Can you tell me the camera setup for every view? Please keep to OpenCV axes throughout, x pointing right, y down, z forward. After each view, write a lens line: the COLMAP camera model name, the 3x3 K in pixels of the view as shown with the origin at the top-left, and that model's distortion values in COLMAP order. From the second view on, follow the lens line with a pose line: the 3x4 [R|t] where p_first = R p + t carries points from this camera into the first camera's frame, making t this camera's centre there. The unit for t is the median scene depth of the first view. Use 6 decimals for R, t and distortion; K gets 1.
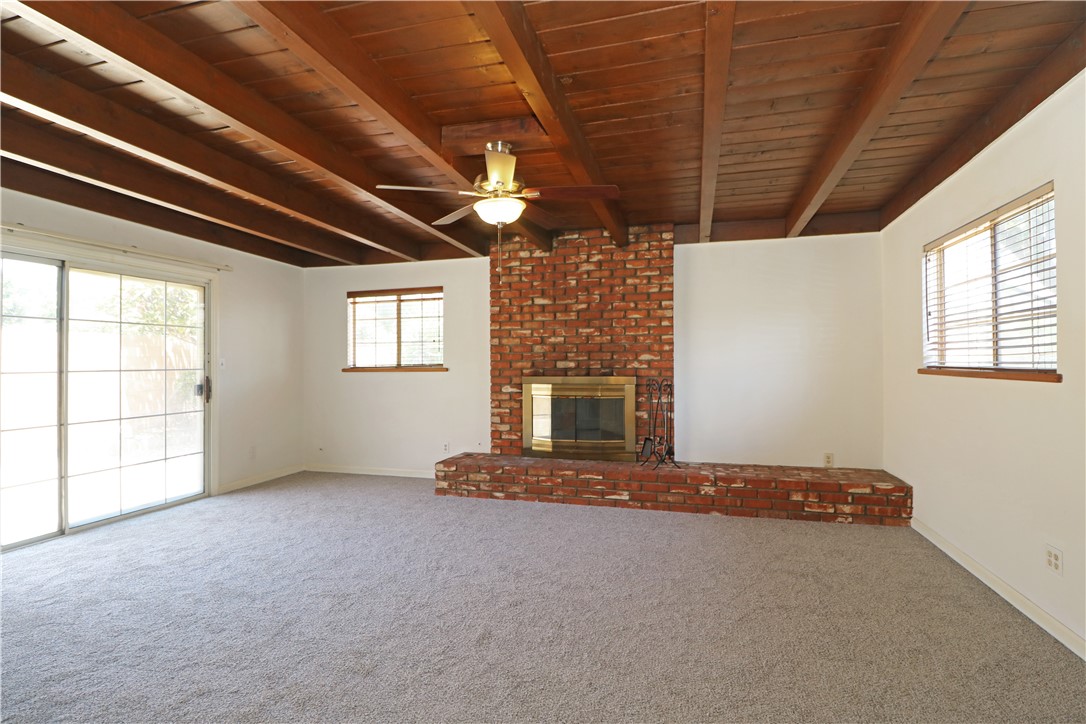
lens RADIAL K [[532.6, 0, 543.0], [0, 532.6, 362.0], [0, 0, 1]] dist [-0.000354, -0.012282]
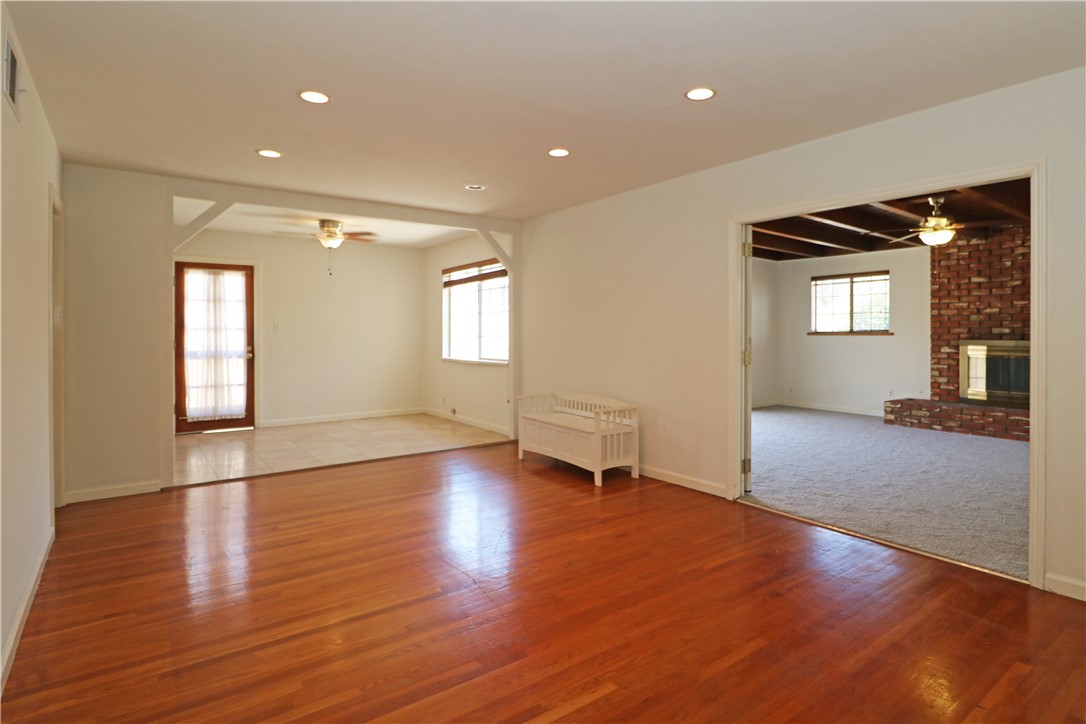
lens RADIAL K [[570.3, 0, 601.9], [0, 570.3, 332.0], [0, 0, 1]] dist [-0.002055, -0.000760]
pose [[0.812008, 0.005816, -0.583617, 0.061317], [-0.002312, 0.999975, 0.006748, 0.001500], [0.583642, -0.004130, 0.812001, -0.591778]]
